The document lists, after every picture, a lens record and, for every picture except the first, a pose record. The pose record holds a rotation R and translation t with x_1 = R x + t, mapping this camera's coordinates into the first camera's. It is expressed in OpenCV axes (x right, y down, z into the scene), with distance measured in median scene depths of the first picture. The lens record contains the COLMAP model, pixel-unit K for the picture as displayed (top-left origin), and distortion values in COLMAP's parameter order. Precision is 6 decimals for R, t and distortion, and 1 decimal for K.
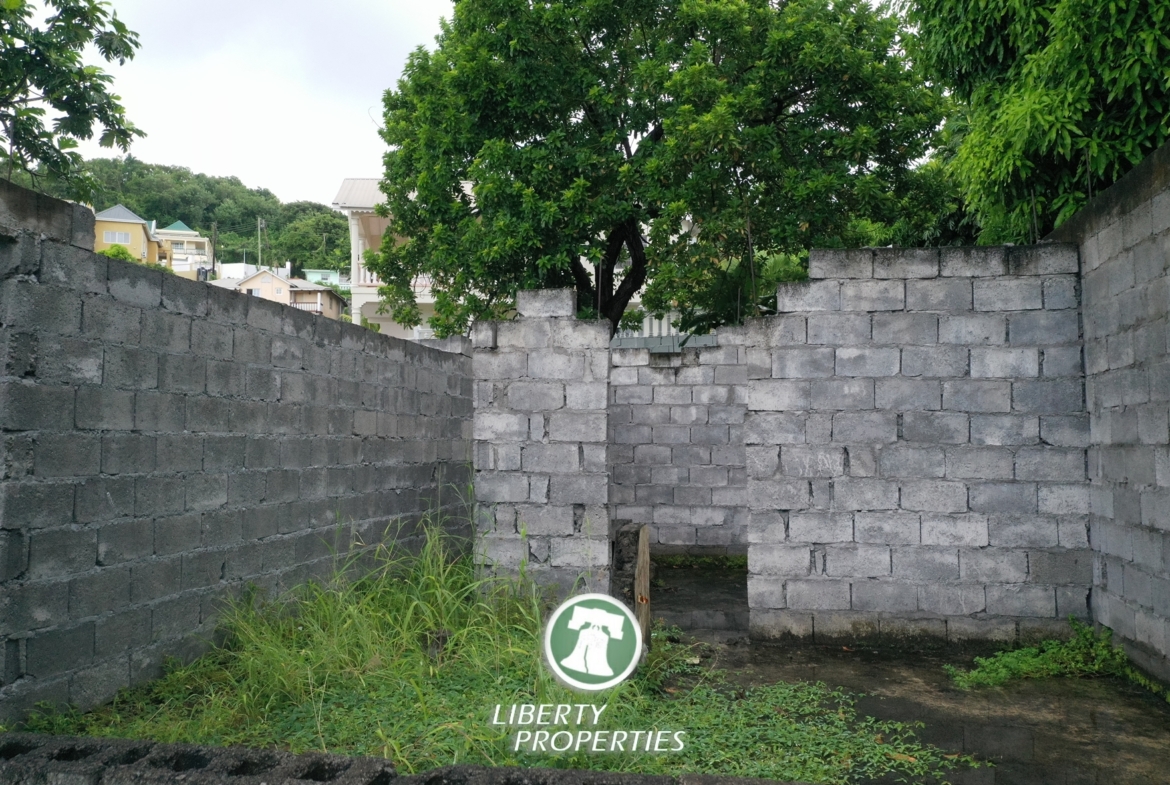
lens RADIAL K [[927.3, 0, 578.4], [0, 927.3, 404.5], [0, 0, 1]] dist [0.002050, 0.000835]
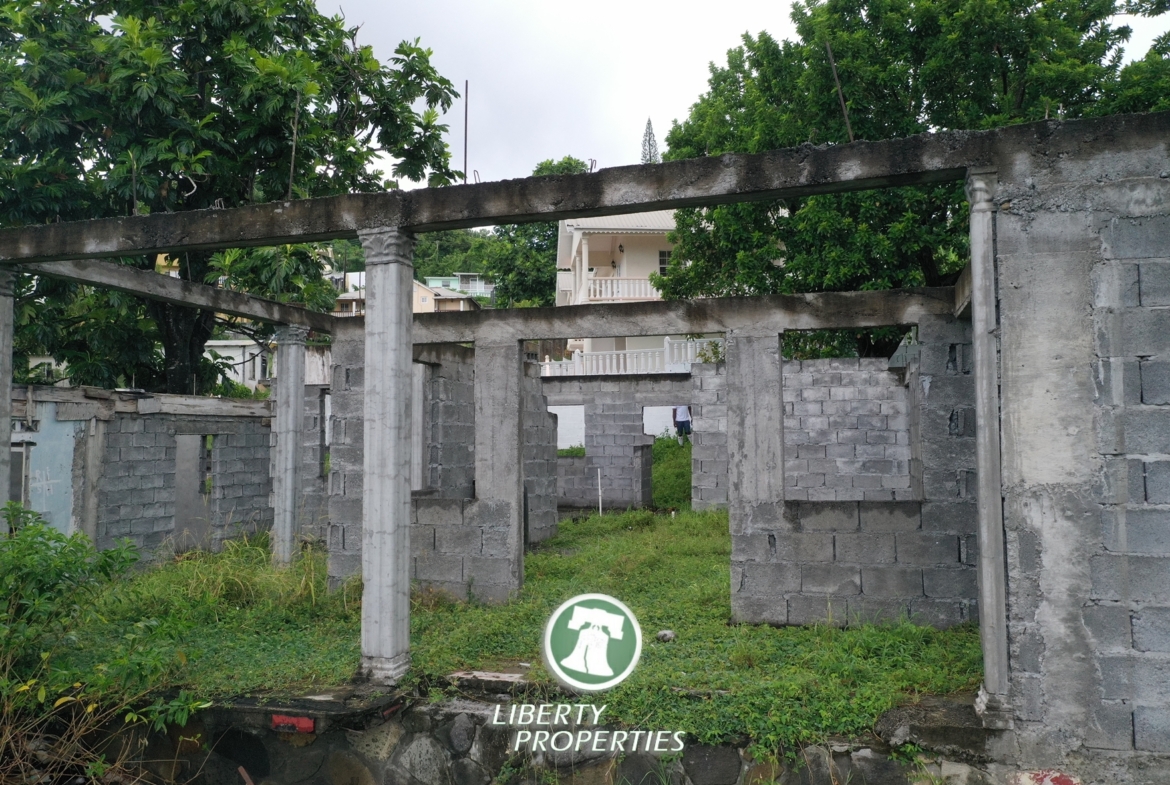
lens RADIAL K [[927.3, 0, 587.5], [0, 927.3, 397.9], [0, 0, 1]] dist [0.002050, 0.000835]
pose [[0.997085, -0.004664, -0.076156, -0.699112], [0.004085, 0.999962, -0.007755, -0.019246], [0.076190, 0.007422, 0.997066, -0.390618]]
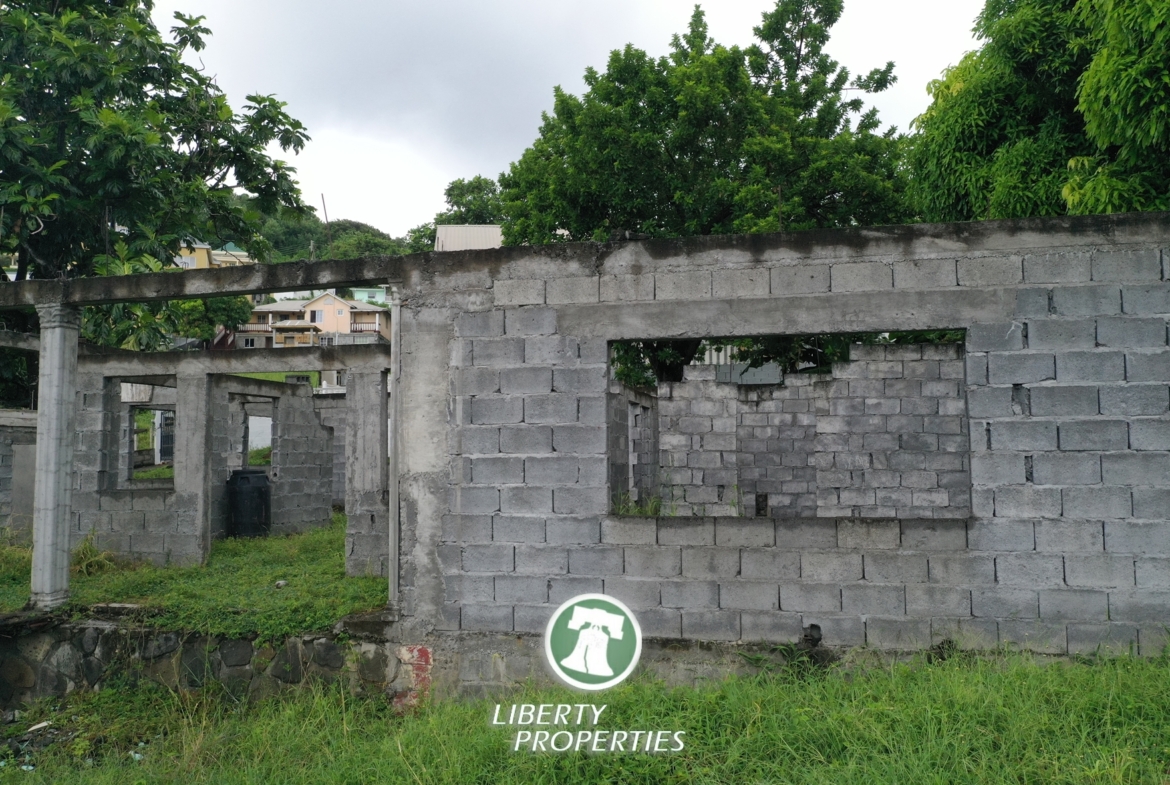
lens RADIAL K [[927.3, 0, 587.6], [0, 927.3, 397.0], [0, 0, 1]] dist [0.002050, 0.000835]
pose [[0.999850, -0.003487, -0.016977, -0.223053], [0.003157, 0.999805, -0.019471, -0.028392], [0.017042, 0.019414, 0.999666, -0.784739]]
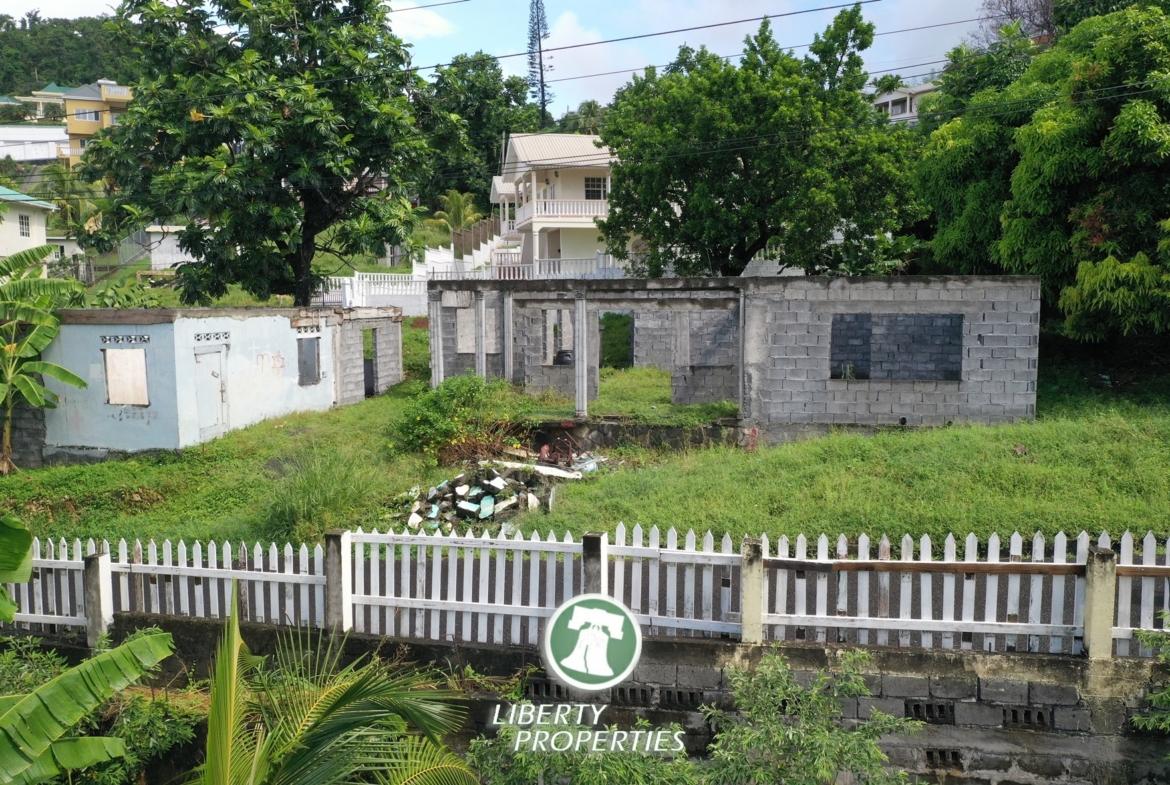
lens RADIAL K [[927.3, 0, 585.9], [0, 927.3, 392.7], [0, 0, 1]] dist [0.002050, 0.000835]
pose [[0.998471, -0.005006, 0.055054, -1.081654], [-0.002948, 0.989653, 0.143449, -0.269844], [-0.055203, -0.143392, 0.988125, -2.435967]]
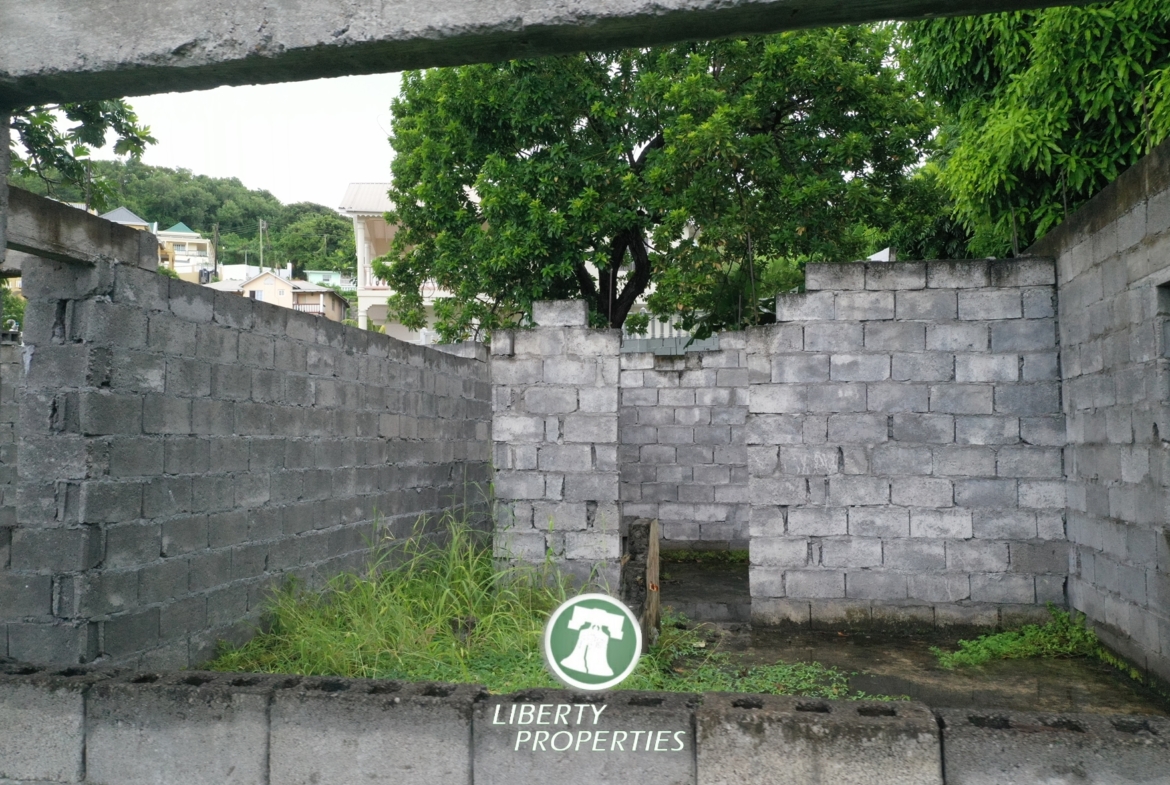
lens RADIAL K [[927.3, 0, 581.5], [0, 927.3, 400.8], [0, 0, 1]] dist [0.002050, 0.000835]
pose [[0.999990, -0.003444, 0.002875, -0.013666], [0.003454, 0.999988, -0.003405, -0.004452], [-0.002863, 0.003415, 0.999990, -0.070141]]
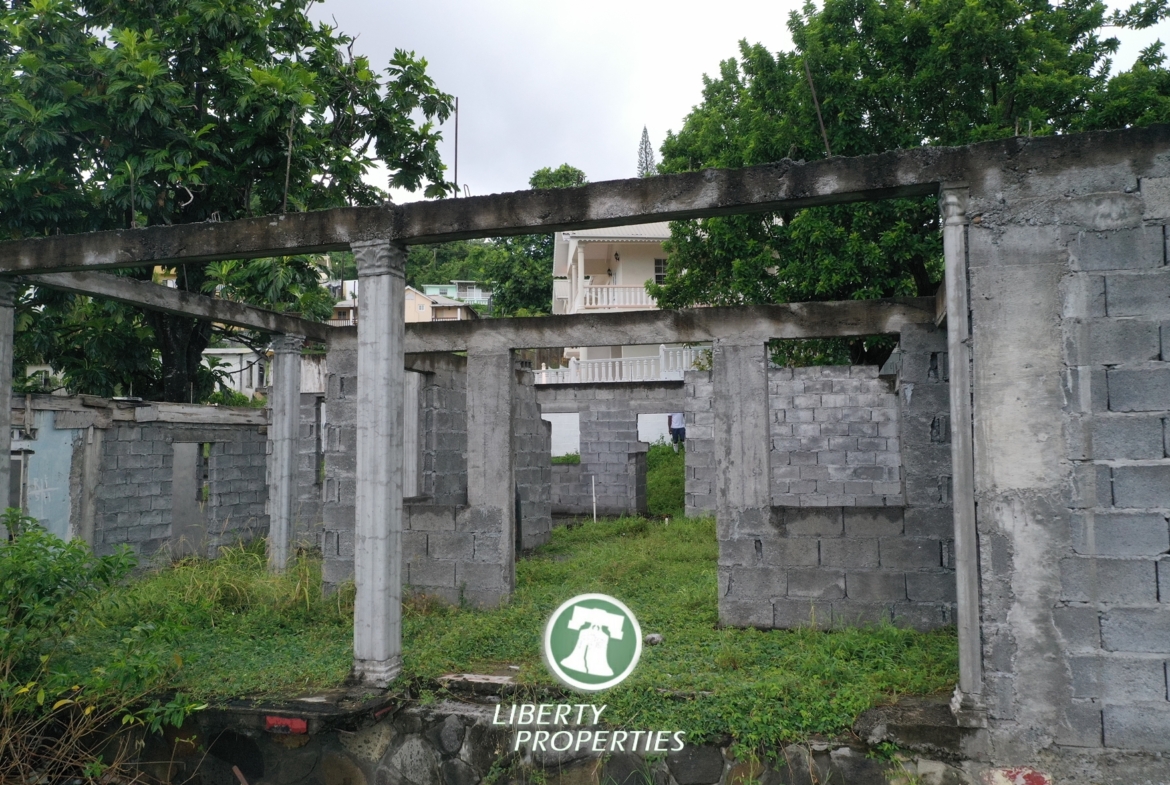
lens RADIAL K [[927.3, 0, 588.3], [0, 927.3, 397.4], [0, 0, 1]] dist [0.002050, 0.000835]
pose [[0.997316, -0.006859, -0.072896, -0.688558], [0.005683, 0.999851, -0.016316, -0.019632], [0.072997, 0.015858, 0.997206, -0.409615]]
